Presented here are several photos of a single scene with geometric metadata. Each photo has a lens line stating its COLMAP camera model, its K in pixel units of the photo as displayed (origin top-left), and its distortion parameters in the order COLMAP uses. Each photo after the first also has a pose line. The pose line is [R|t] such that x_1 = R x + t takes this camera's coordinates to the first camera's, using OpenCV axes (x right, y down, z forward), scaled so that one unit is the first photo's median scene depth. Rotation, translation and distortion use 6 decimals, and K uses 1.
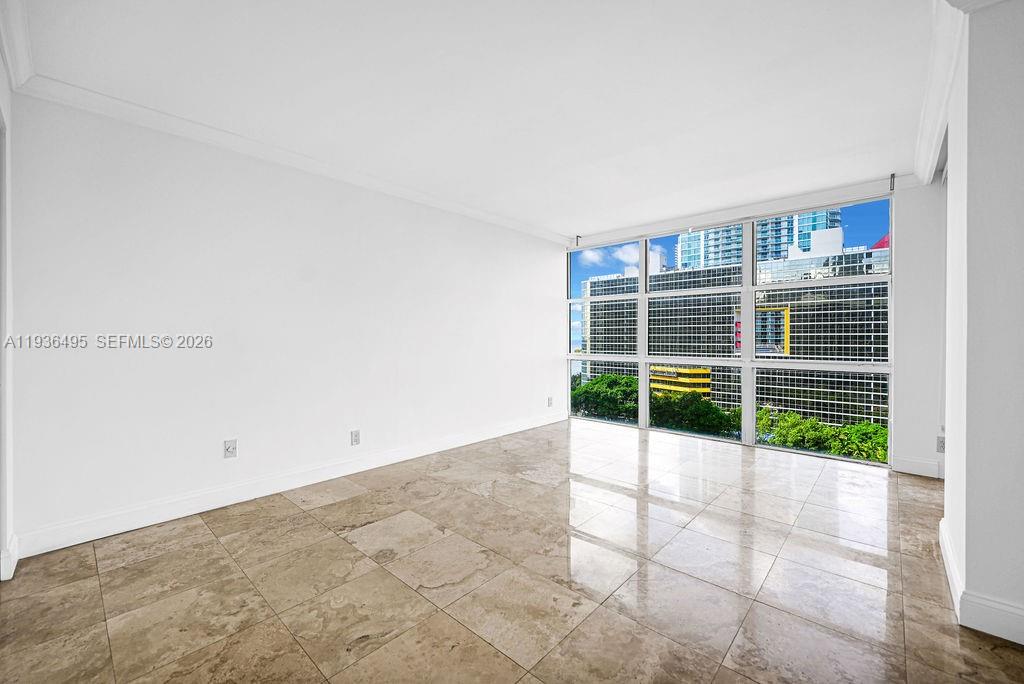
lens RADIAL K [[408.8, 0, 519.9], [0, 408.8, 342.1], [0, 0, 1]] dist [-0.003864, 0.000671]
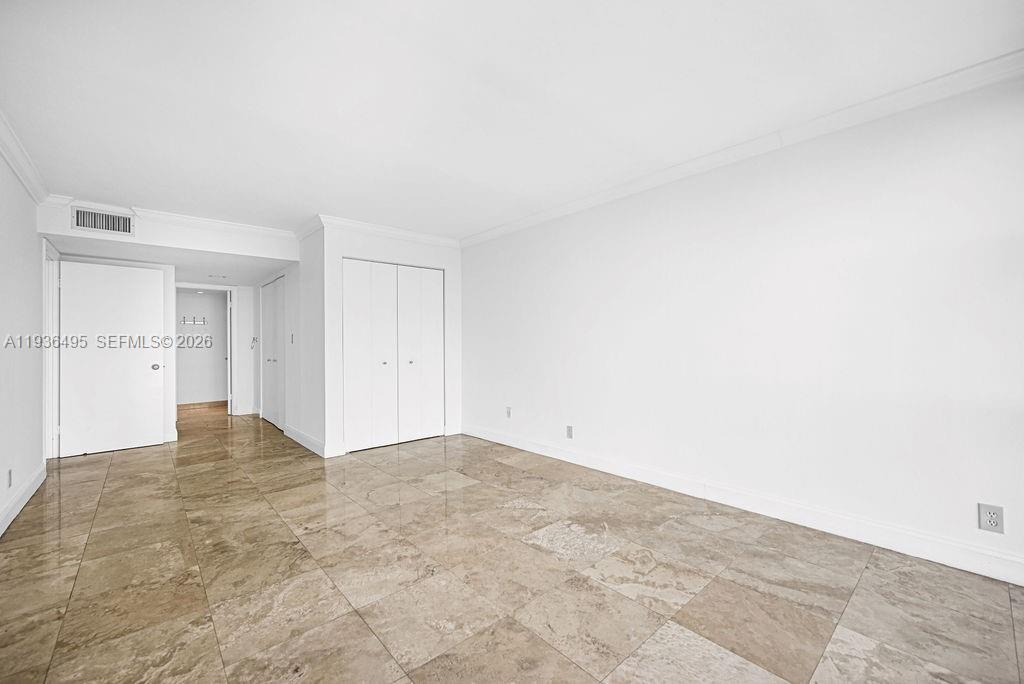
lens RADIAL K [[408.8, 0, 512.4], [0, 408.8, 339.9], [0, 0, 1]] dist [-0.003864, 0.000671]
pose [[-0.099650, -0.006171, -0.995003, 0.945021], [-0.003863, 0.999976, -0.005815, -0.027583], [0.995015, 0.003265, -0.099672, 1.151894]]
